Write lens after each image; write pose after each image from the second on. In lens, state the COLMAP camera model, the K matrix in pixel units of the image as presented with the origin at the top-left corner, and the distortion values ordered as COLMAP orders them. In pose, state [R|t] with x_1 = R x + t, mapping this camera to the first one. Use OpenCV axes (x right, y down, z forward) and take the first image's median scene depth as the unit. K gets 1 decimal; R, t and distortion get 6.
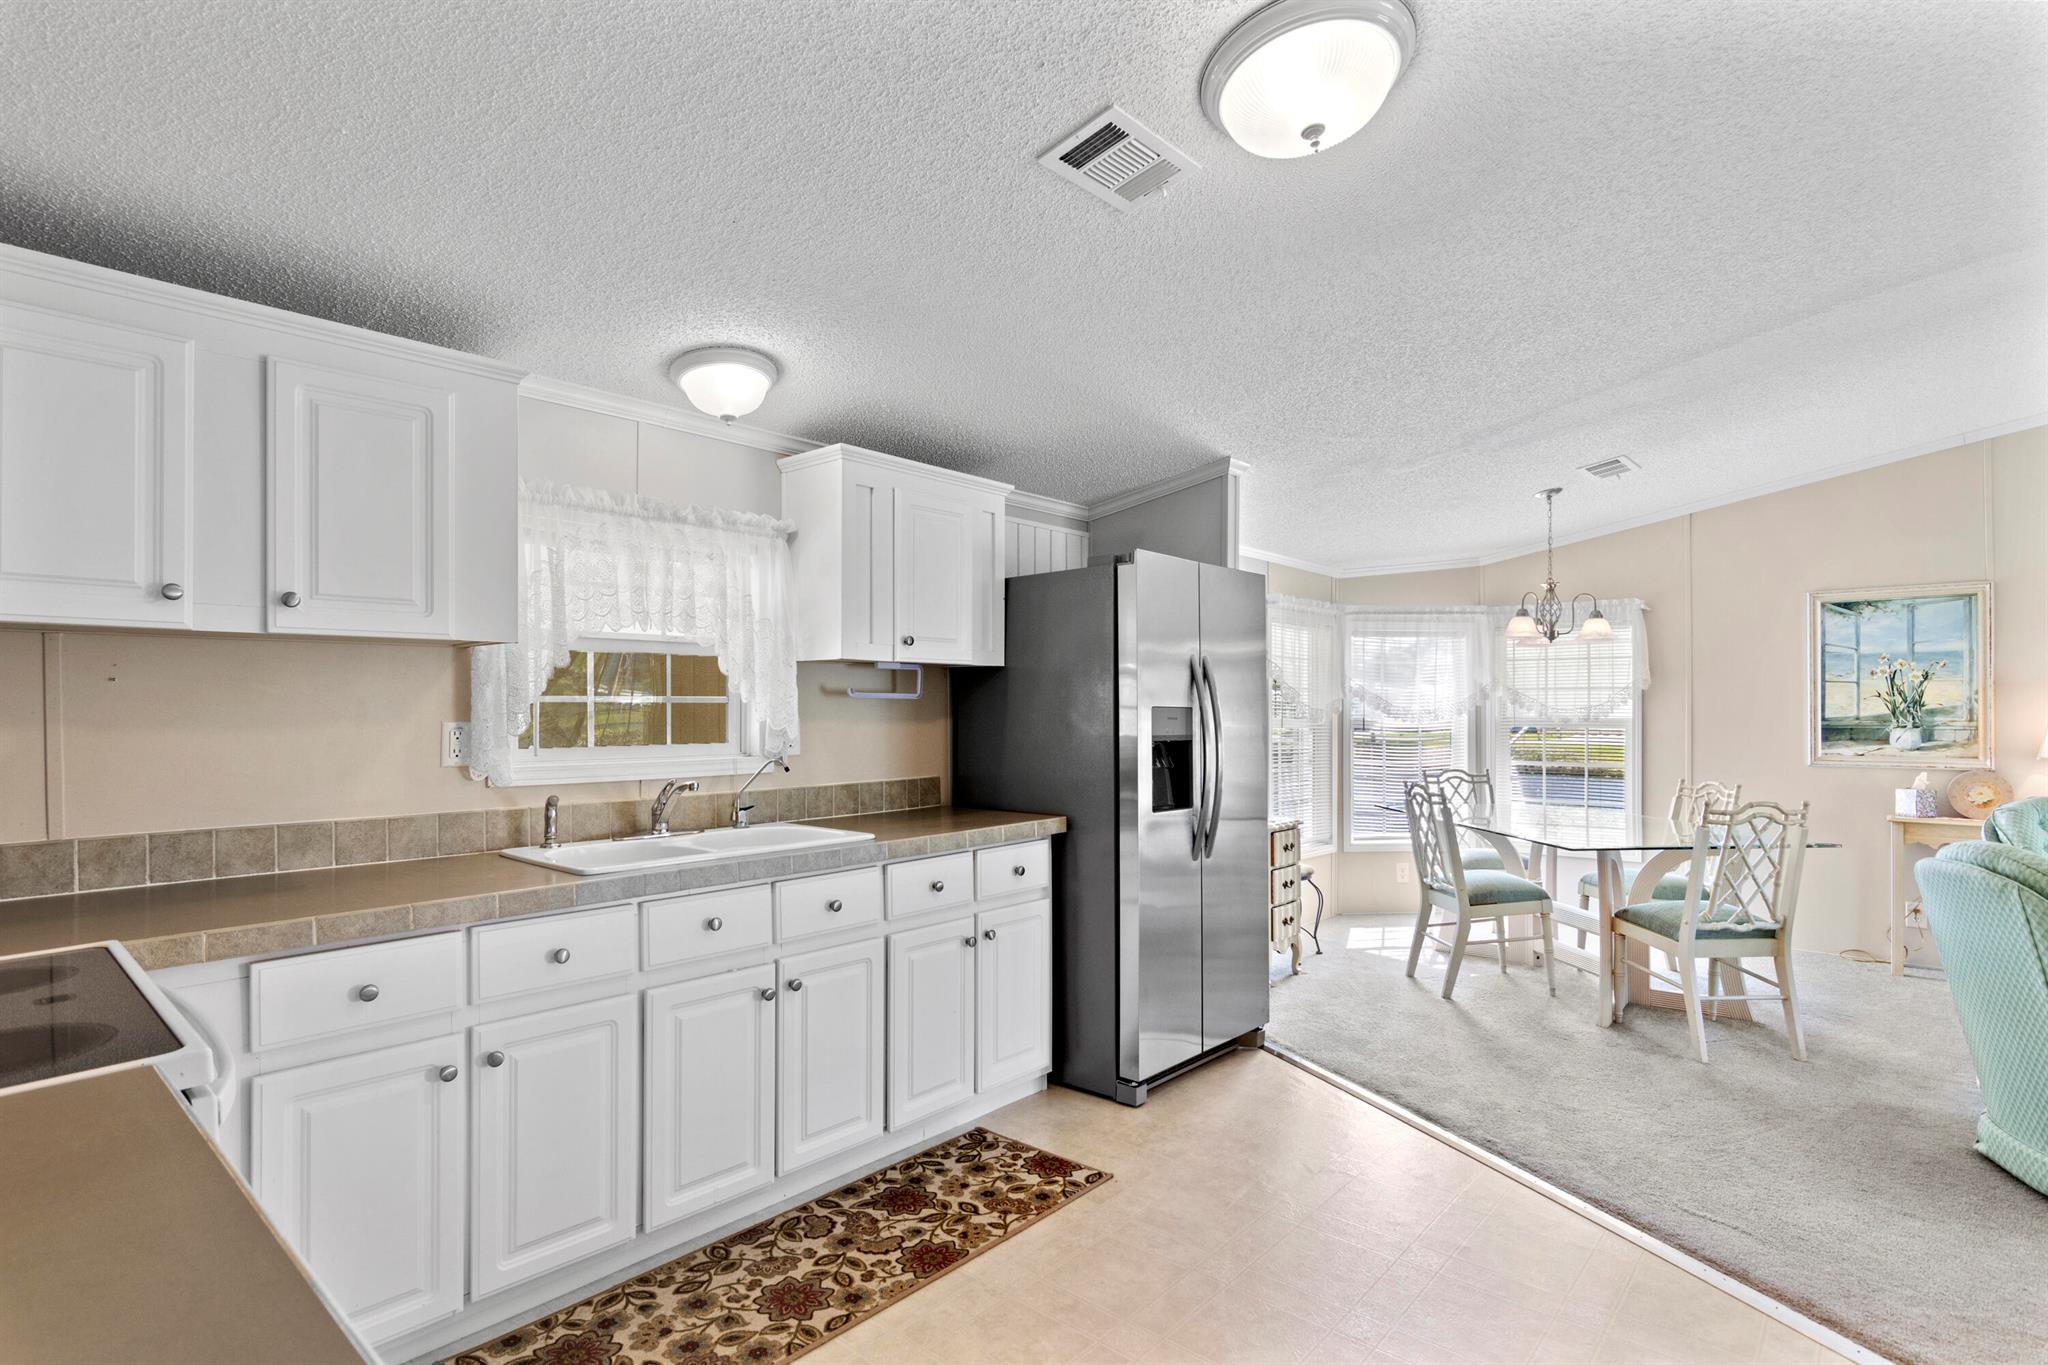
lens RADIAL K [[1043.0, 0, 1032.4], [0, 1043.0, 701.4], [0, 0, 1]] dist [0.019038, 0.000113]
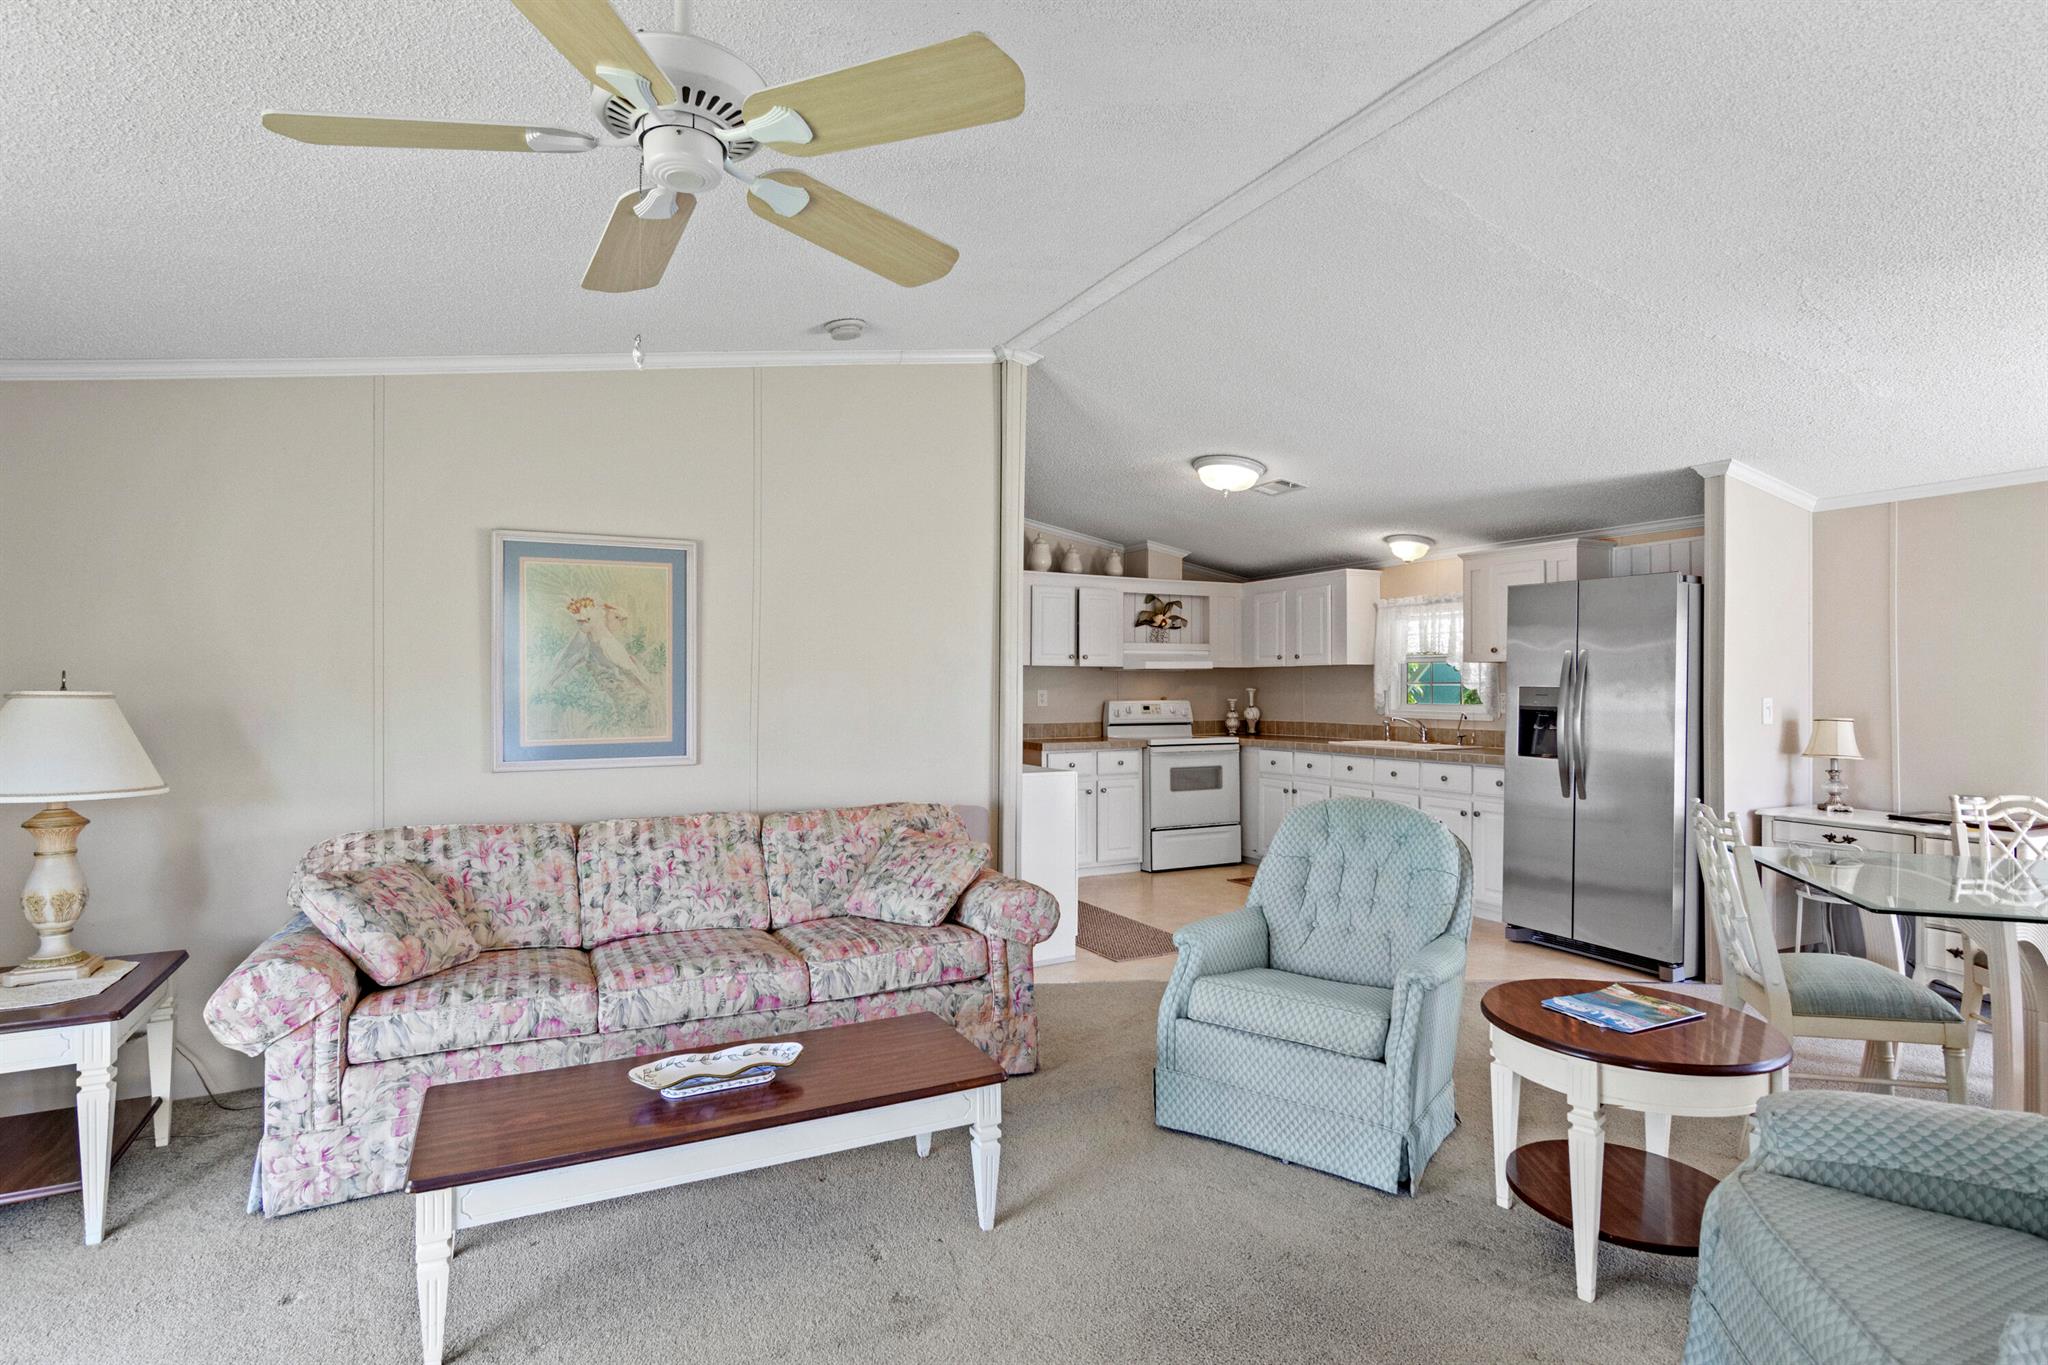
lens RADIAL K [[1006.2, 0, 1025.9], [0, 1006.2, 680.4], [0, 0, 1]] dist [-0.020910, 0.000241]
pose [[-0.363676, -0.001984, -0.931523, 1.123256], [0.005970, 0.999972, -0.004460, -0.001033], [0.931506, -0.007183, -0.363654, 0.526529]]
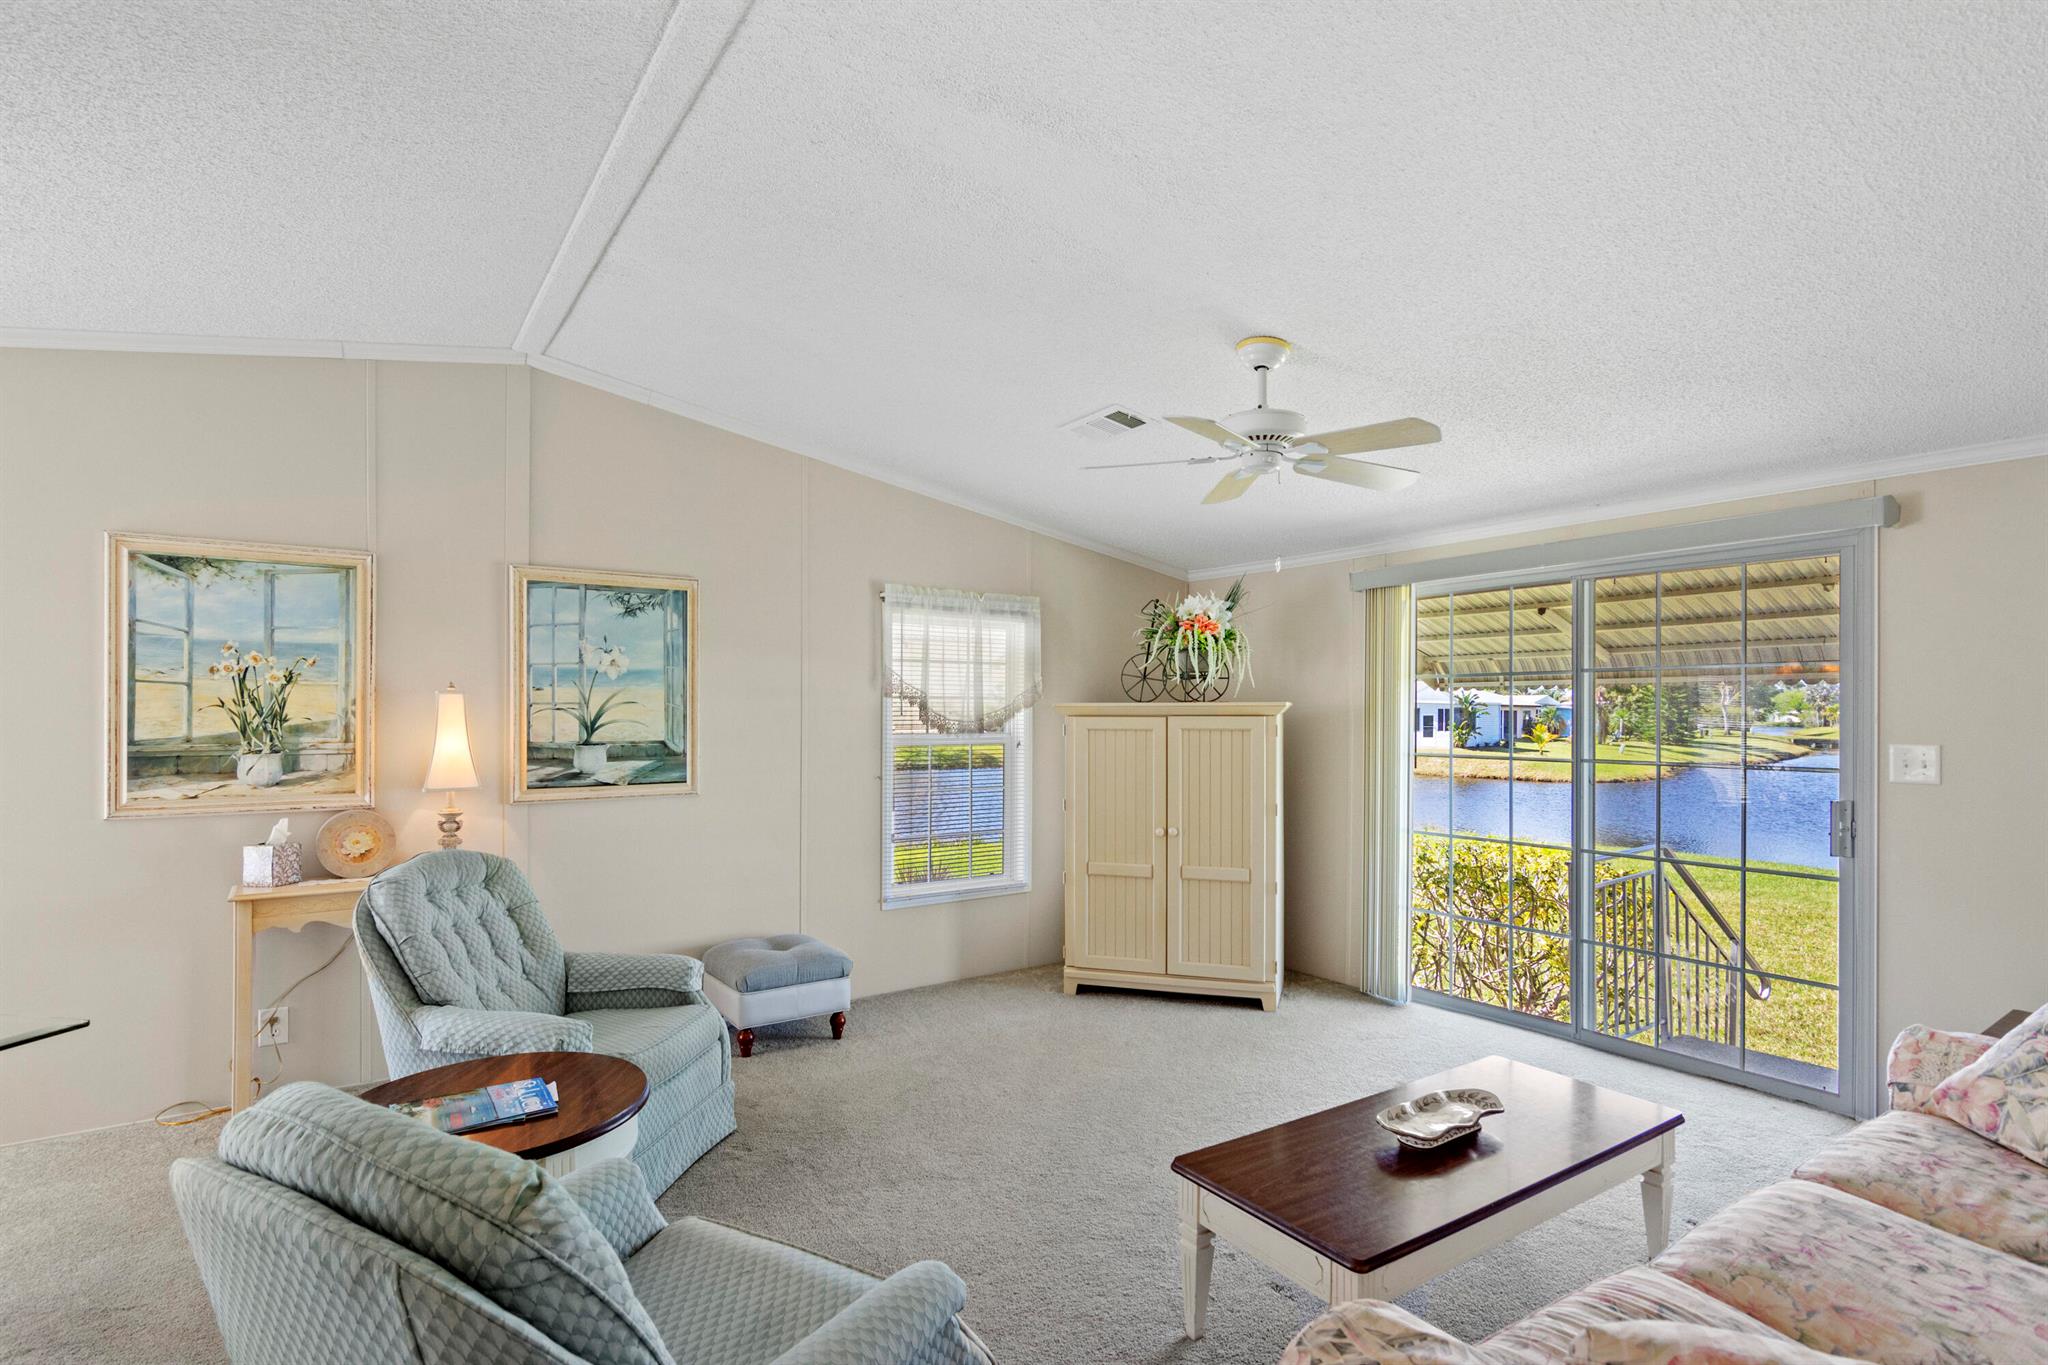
lens RADIAL K [[1006.2, 0, 1108.5], [0, 1006.2, 715.6], [0, 0, 1]] dist [-0.020910, 0.000241]
pose [[0.204193, -0.002629, 0.978927, 0.319689], [-0.016048, 0.999853, 0.006033, -0.011595], [-0.978799, -0.016941, 0.204120, 0.343200]]
